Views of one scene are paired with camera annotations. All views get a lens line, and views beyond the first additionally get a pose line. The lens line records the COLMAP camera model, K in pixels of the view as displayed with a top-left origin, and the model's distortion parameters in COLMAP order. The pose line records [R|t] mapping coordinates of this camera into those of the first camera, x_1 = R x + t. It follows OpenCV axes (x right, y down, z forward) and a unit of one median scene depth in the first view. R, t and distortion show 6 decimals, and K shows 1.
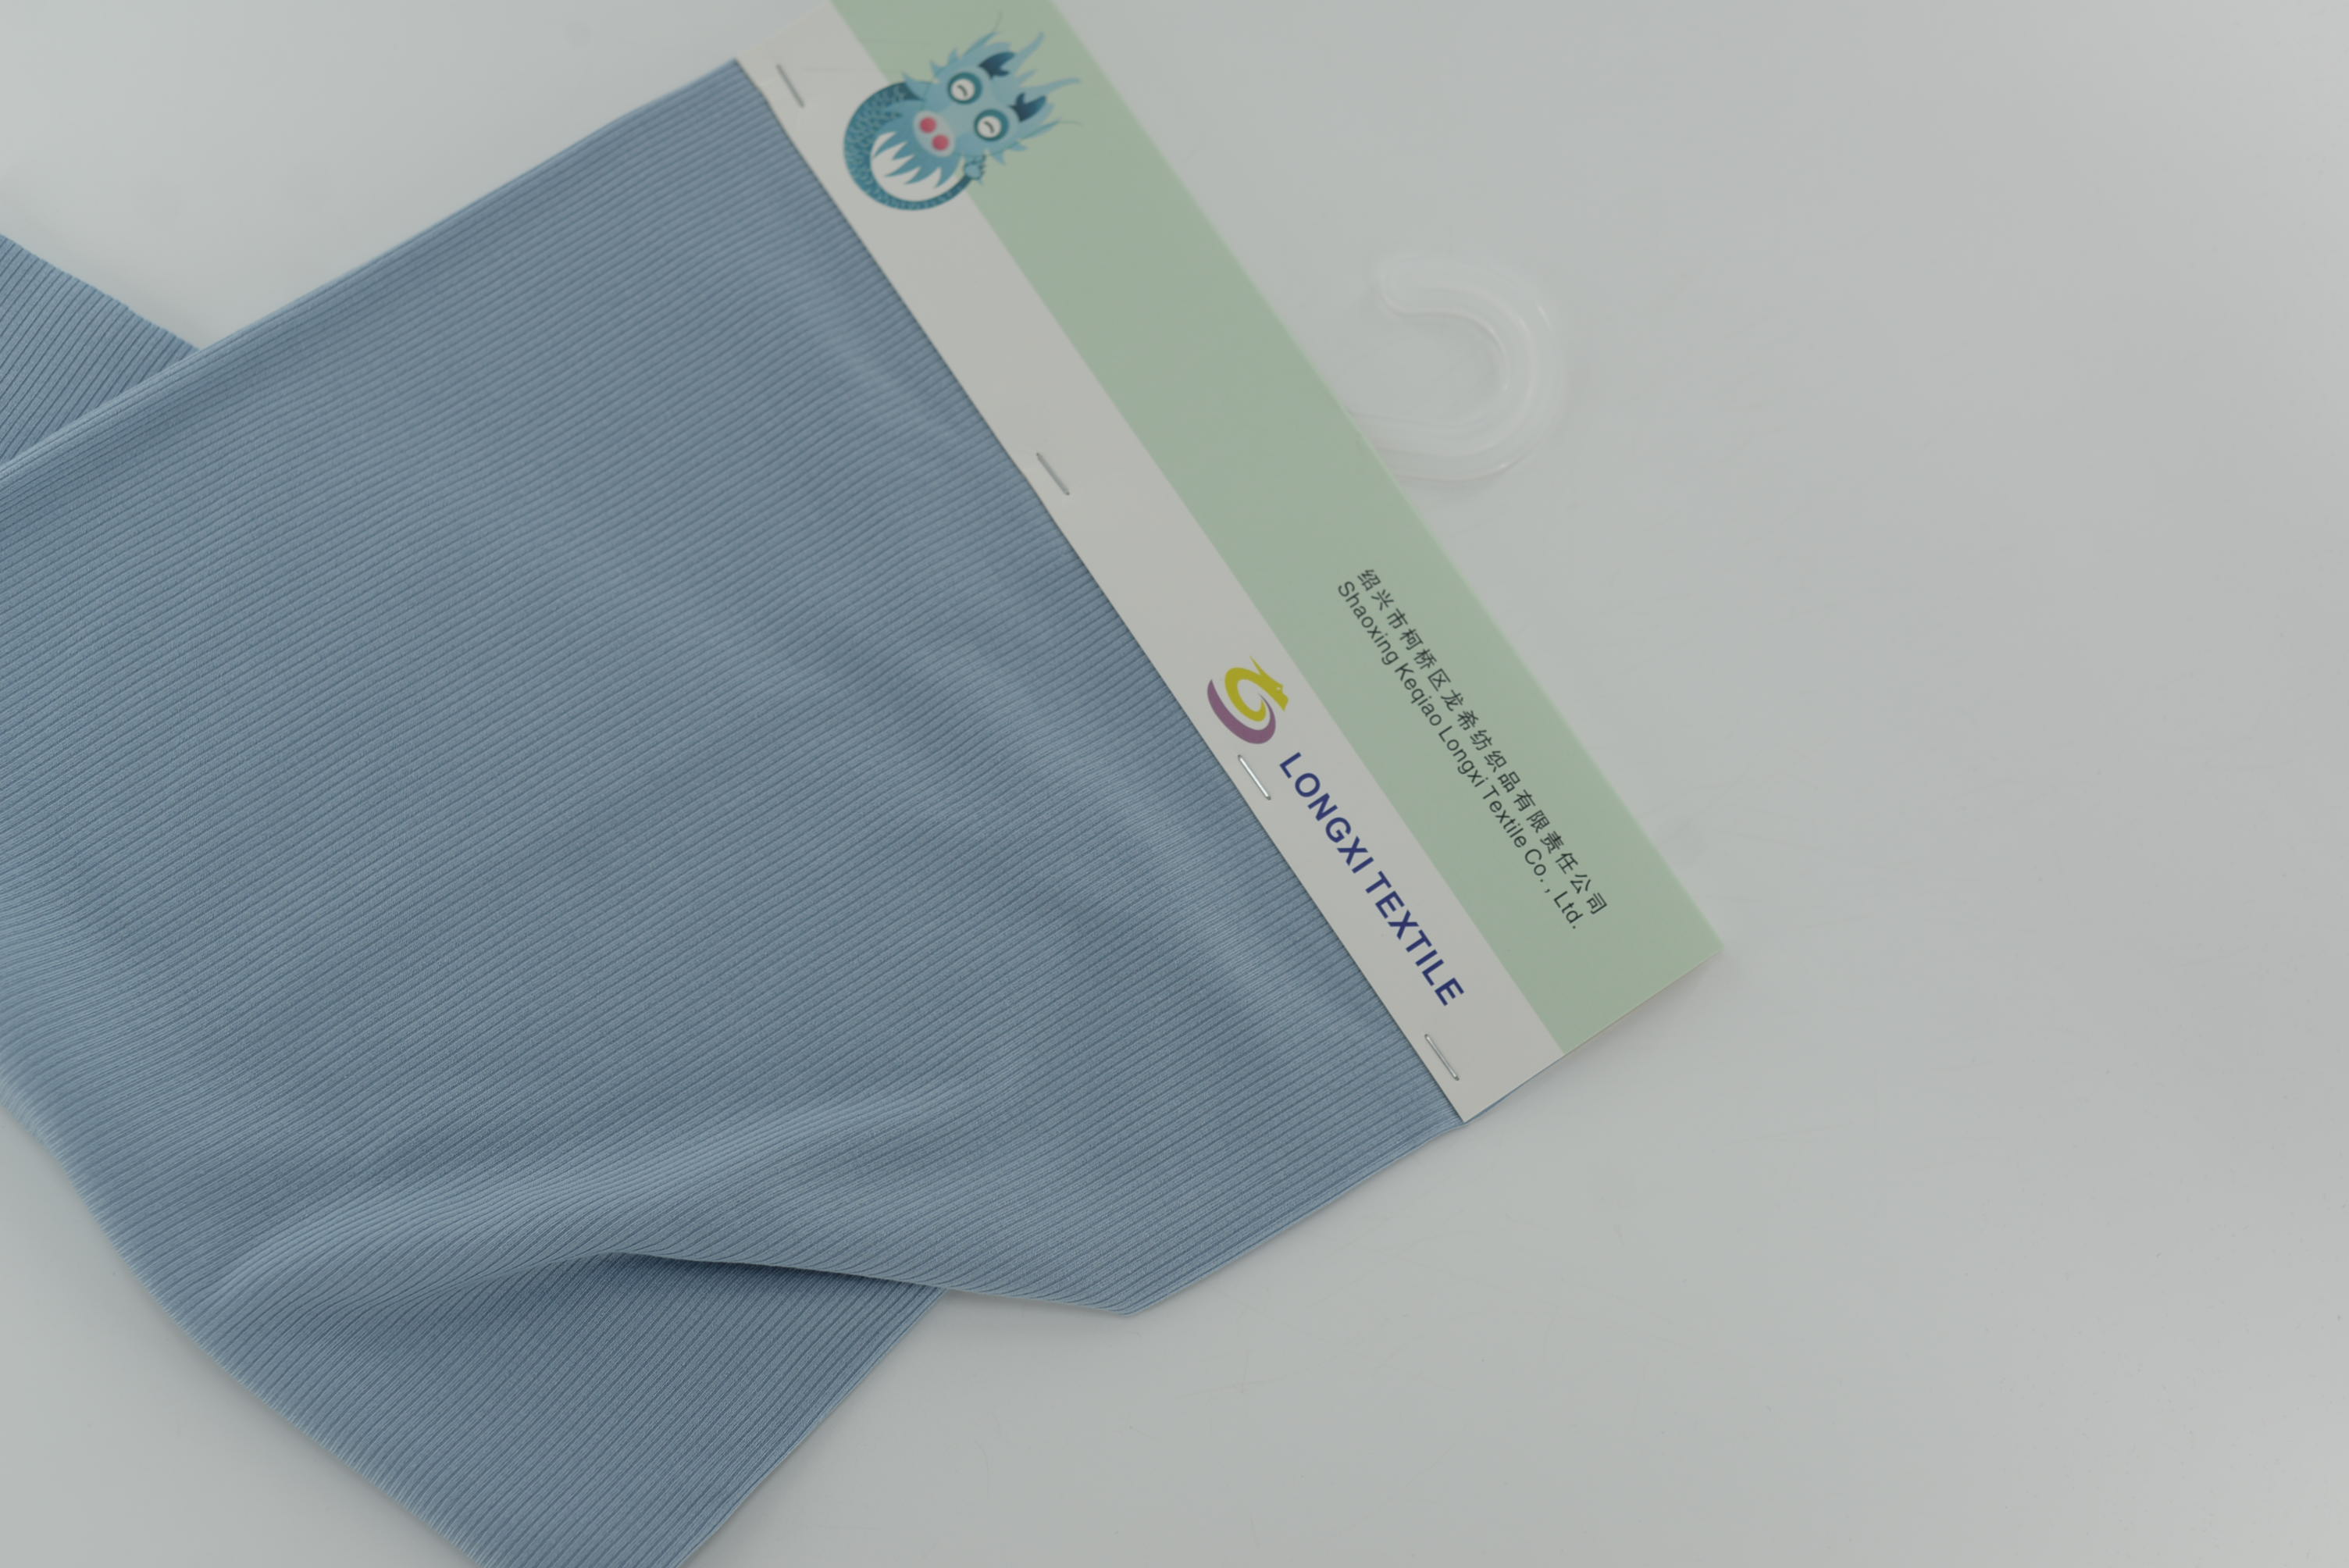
lens RADIAL K [[3452.1, 0, 1174.5], [0, 3452.1, 784.0], [0, 0, 1]] dist [-0.004616, -0.014179]
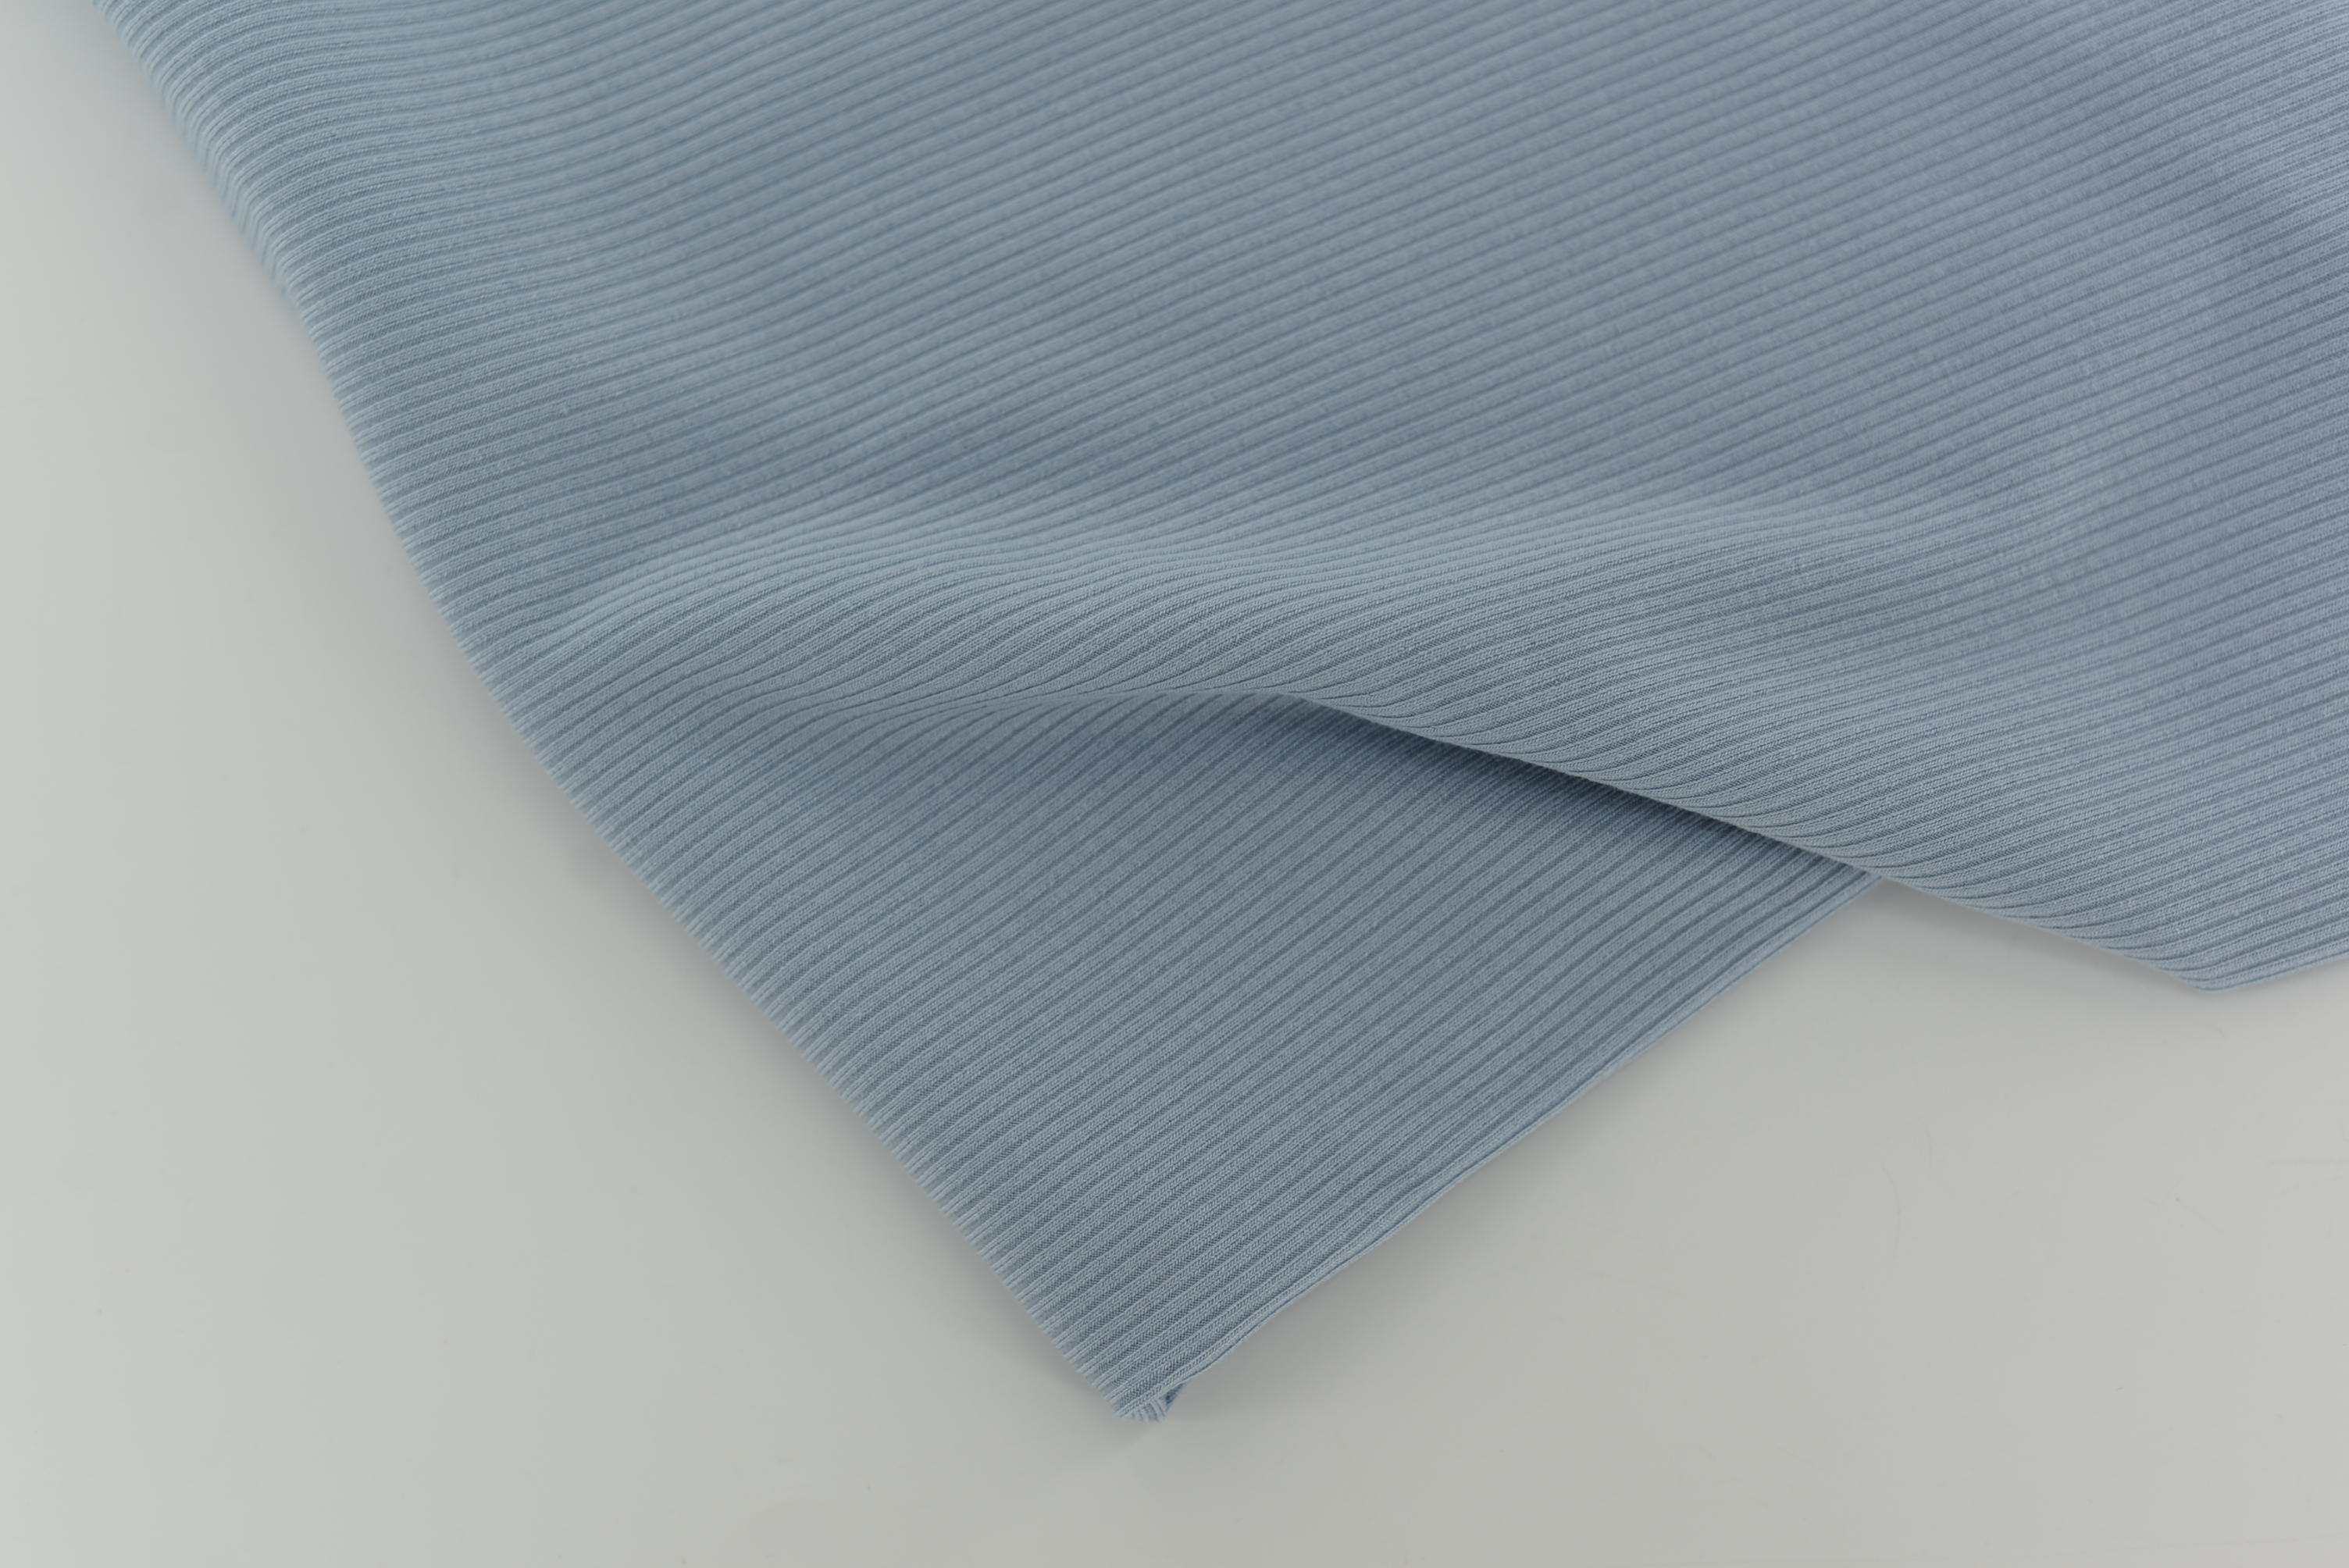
lens RADIAL K [[3452.1, 0, 1174.5], [0, 3452.1, 784.0], [0, 0, 1]] dist [-0.004616, -0.014179]
pose [[0.974300, 0.184213, -0.129635, -0.107020], [-0.166805, 0.976790, 0.134376, 0.080153], [0.151380, -0.109299, 0.982414, 0.472480]]
